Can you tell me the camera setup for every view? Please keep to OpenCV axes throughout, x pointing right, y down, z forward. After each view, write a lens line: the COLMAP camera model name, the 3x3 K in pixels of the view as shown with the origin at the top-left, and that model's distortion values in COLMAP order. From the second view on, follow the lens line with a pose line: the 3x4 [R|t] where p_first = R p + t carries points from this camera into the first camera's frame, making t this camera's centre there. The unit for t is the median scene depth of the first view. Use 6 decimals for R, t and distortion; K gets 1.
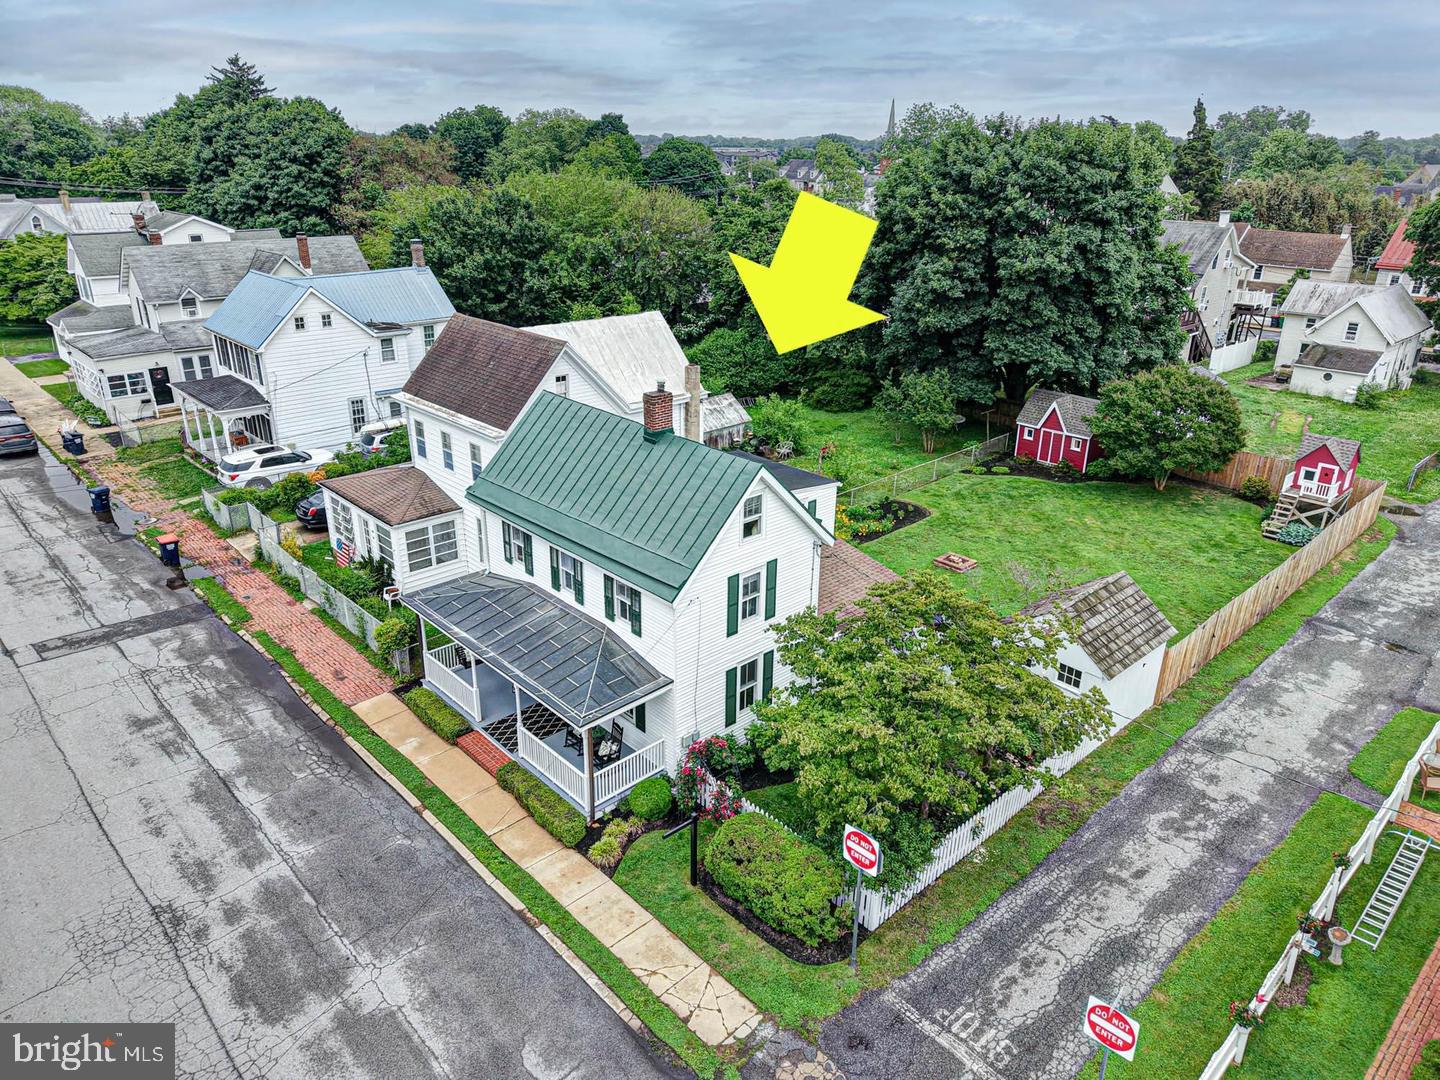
lens RADIAL K [[966.4, 0, 723.7], [0, 966.4, 522.8], [0, 0, 1]] dist [0.054724, -0.073506]
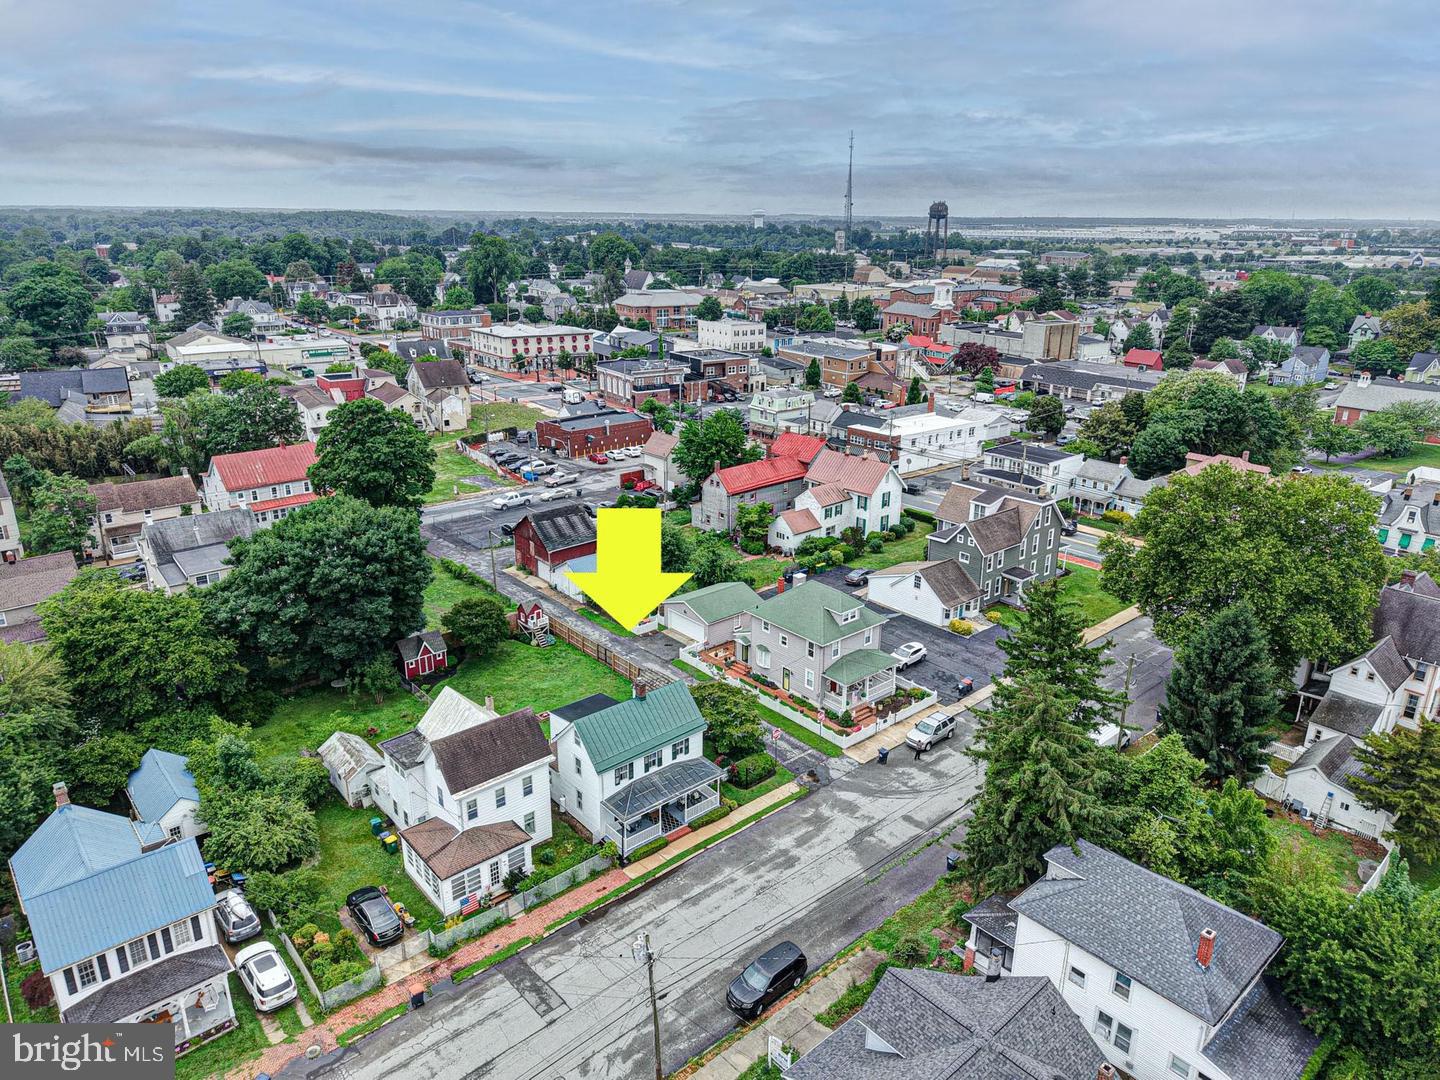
lens RADIAL K [[952.4, 0, 724.5], [0, 952.4, 540.1], [0, 0, 1]] dist [0.080483, -0.110395]
pose [[0.032504, -0.333299, 0.942261, -1.897520], [0.356541, 0.884599, 0.300604, -0.937631], [-0.933714, 0.326184, 0.147588, 0.197222]]
